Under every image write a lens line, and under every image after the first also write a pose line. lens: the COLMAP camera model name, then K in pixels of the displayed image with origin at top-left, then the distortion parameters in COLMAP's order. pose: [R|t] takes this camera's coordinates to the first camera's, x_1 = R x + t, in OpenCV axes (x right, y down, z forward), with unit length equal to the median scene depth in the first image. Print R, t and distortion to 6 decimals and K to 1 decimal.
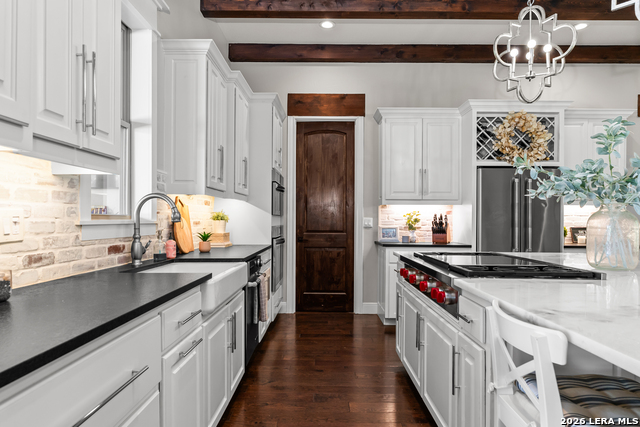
lens RADIAL K [[398.9, 0, 320.1], [0, 398.9, 215.6], [0, 0, 1]] dist [-0.004628, -0.000573]
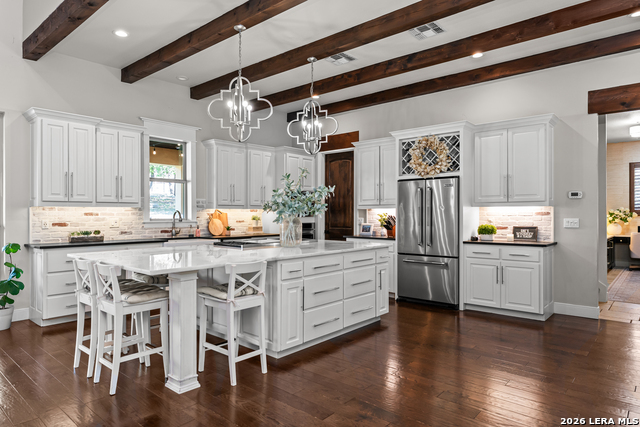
lens RADIAL K [[398.9, 0, 318.6], [0, 398.9, 211.5], [0, 0, 1]] dist [-0.004628, -0.000573]
pose [[0.755897, -0.010192, -0.654611, 2.456497], [0.012350, 0.999923, -0.001307, -0.043030], [0.654574, -0.007097, 0.755964, -0.452968]]
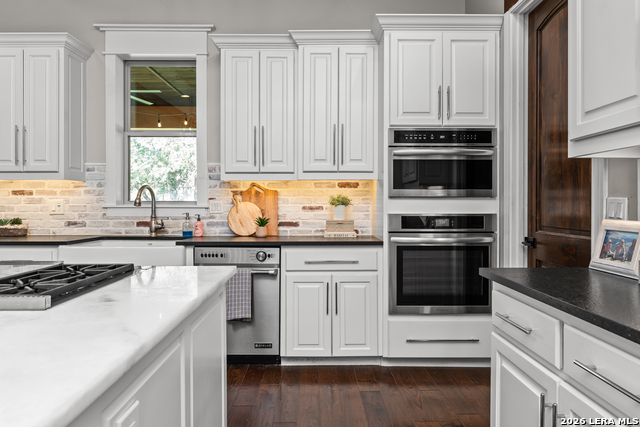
lens RADIAL K [[398.9, 0, 322.9], [0, 398.9, 202.6], [0, 0, 1]] dist [-0.004628, -0.000573]
pose [[0.019798, -0.007006, -0.999779, 1.200581], [0.012341, 0.999901, -0.006763, 0.025911], [0.999728, -0.012204, 0.019882, 1.941822]]
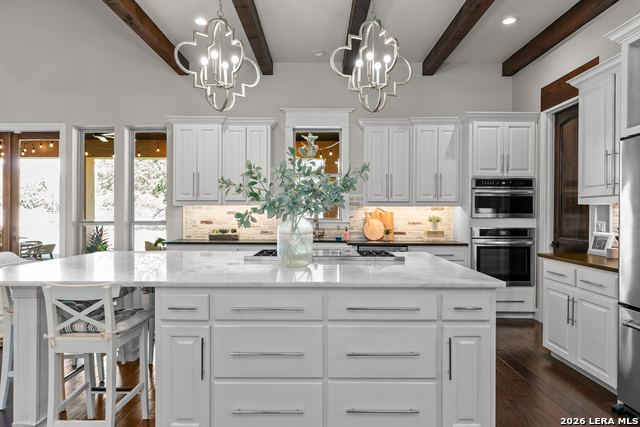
lens RADIAL K [[398.9, 0, 318.0], [0, 398.9, 213.7], [0, 0, 1]] dist [-0.004628, -0.000573]
pose [[0.000263, -0.002642, -0.999996, 2.266897], [0.007660, 0.999967, -0.002640, -0.028650], [0.999971, -0.007659, 0.000283, 1.236745]]
